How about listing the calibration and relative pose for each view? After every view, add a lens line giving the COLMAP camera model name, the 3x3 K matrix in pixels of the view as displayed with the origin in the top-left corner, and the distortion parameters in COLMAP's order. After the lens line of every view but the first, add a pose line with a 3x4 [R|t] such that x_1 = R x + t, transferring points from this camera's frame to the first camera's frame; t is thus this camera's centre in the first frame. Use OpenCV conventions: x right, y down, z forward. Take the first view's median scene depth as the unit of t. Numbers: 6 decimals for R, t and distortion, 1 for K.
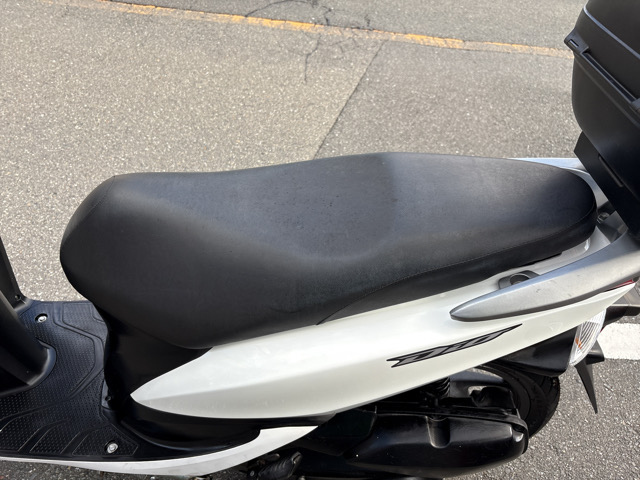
lens RADIAL K [[490.6, 0, 318.8], [0, 490.6, 239.9], [0, 0, 1]] dist [0.000612, -0.003019]
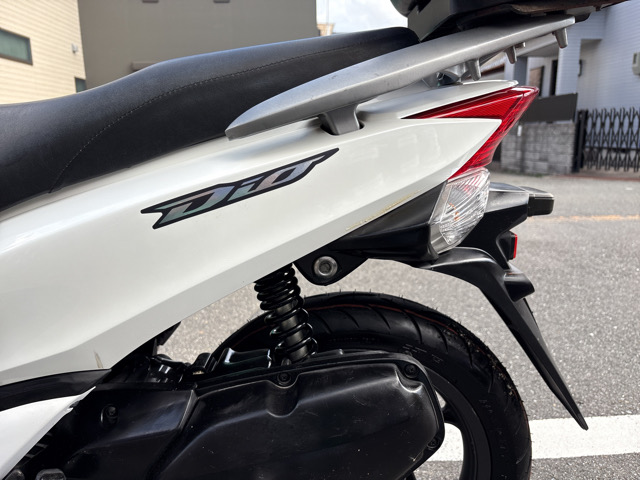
lens RADIAL K [[488.2, 0, 318.6], [0, 488.2, 240.9], [0, 0, 1]] dist [0.028444, -0.037952]
pose [[0.992401, -0.123043, 0.000042, 0.104862], [0.108480, 0.874778, -0.472223, 0.174512], [0.058067, 0.468640, 0.881479, 0.124843]]
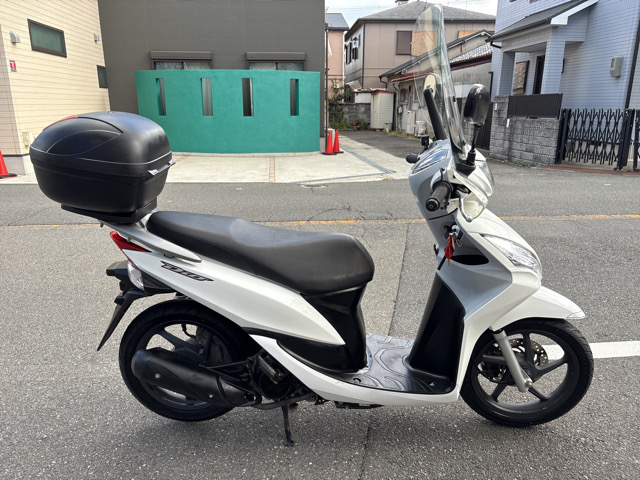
lens RADIAL K [[482.5, 0, 319.1], [0, 482.5, 240.4], [0, 0, 1]] dist [0.042621, -0.049190]
pose [[0.991290, -0.123268, 0.046366, -0.297446], [0.131342, 0.899389, -0.416953, 0.286240], [0.009696, 0.419411, 0.907745, -0.382312]]
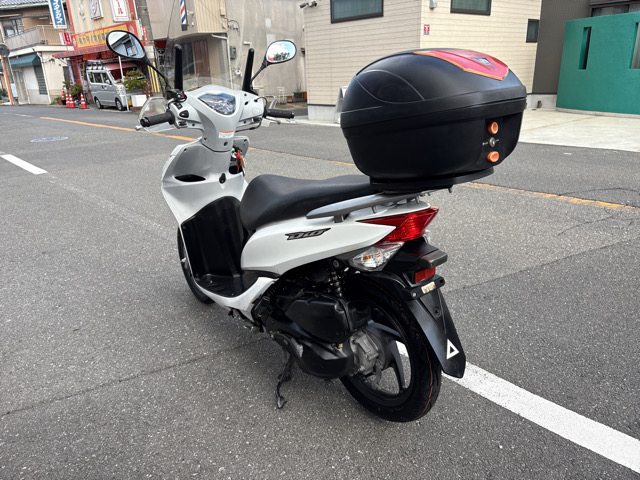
lens RADIAL K [[481.3, 0, 320.0], [0, 481.3, 240.0], [0, 0, 1]] dist [0.037344, -0.034137]
pose [[0.660304, 0.121893, -0.741040, 0.552338], [-0.403596, 0.889733, -0.213273, 0.193910], [0.633331, 0.439906, 0.636690, -0.098397]]
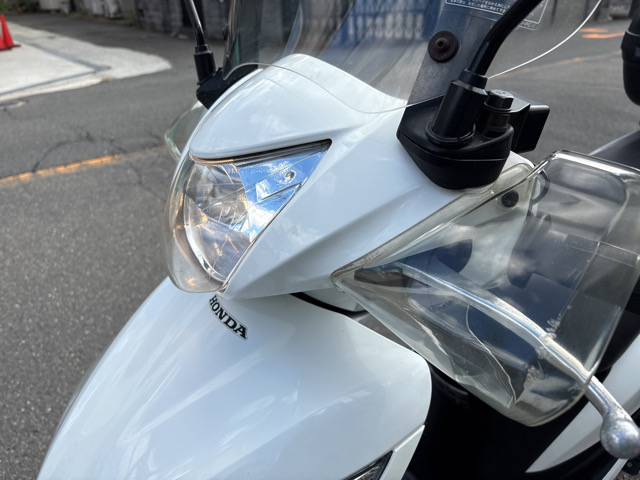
lens RADIAL K [[492.0, 0, 320.0], [0, 492.0, 240.0], [0, 0, 1]] dist [0.028231, -0.050370]
pose [[0.778534, -0.393056, 0.489277, -0.364150], [0.475442, 0.878269, -0.050970, -0.085763], [-0.409683, 0.272304, 0.870638, 0.064369]]
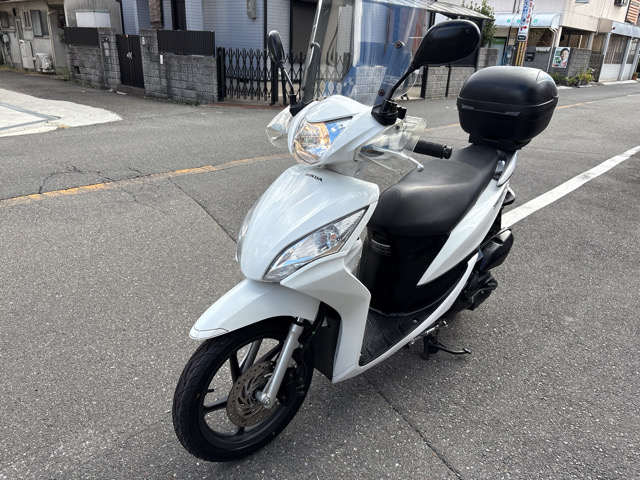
lens RADIAL K [[482.5, 0, 319.1], [0, 482.5, 240.4], [0, 0, 1]] dist [0.042621, -0.049190]
pose [[0.683744, -0.342254, 0.644482, -0.720779], [0.498900, 0.863781, -0.070580, 0.028343], [-0.532535, 0.369790, 0.761355, -0.172423]]
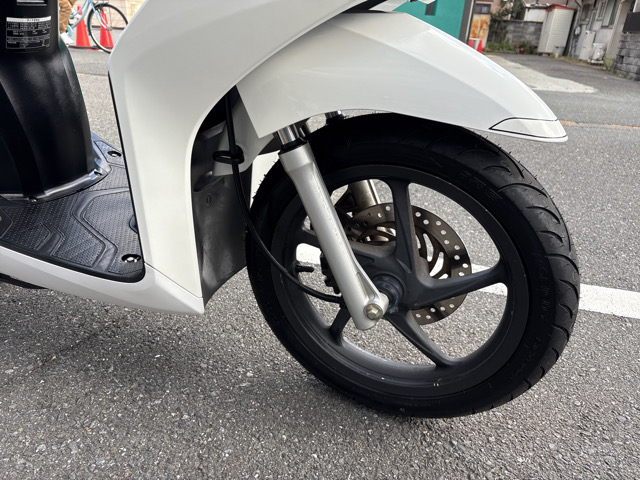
lens RADIAL K [[484.2, 0, 317.2], [0, 484.2, 240.9], [0, 0, 1]] dist [0.053717, -0.074209]
pose [[0.969851, 0.053174, -0.237825, 0.066415], [-0.123119, 0.949112, -0.289874, 0.262213], [0.210309, 0.310416, 0.927045, 0.114718]]
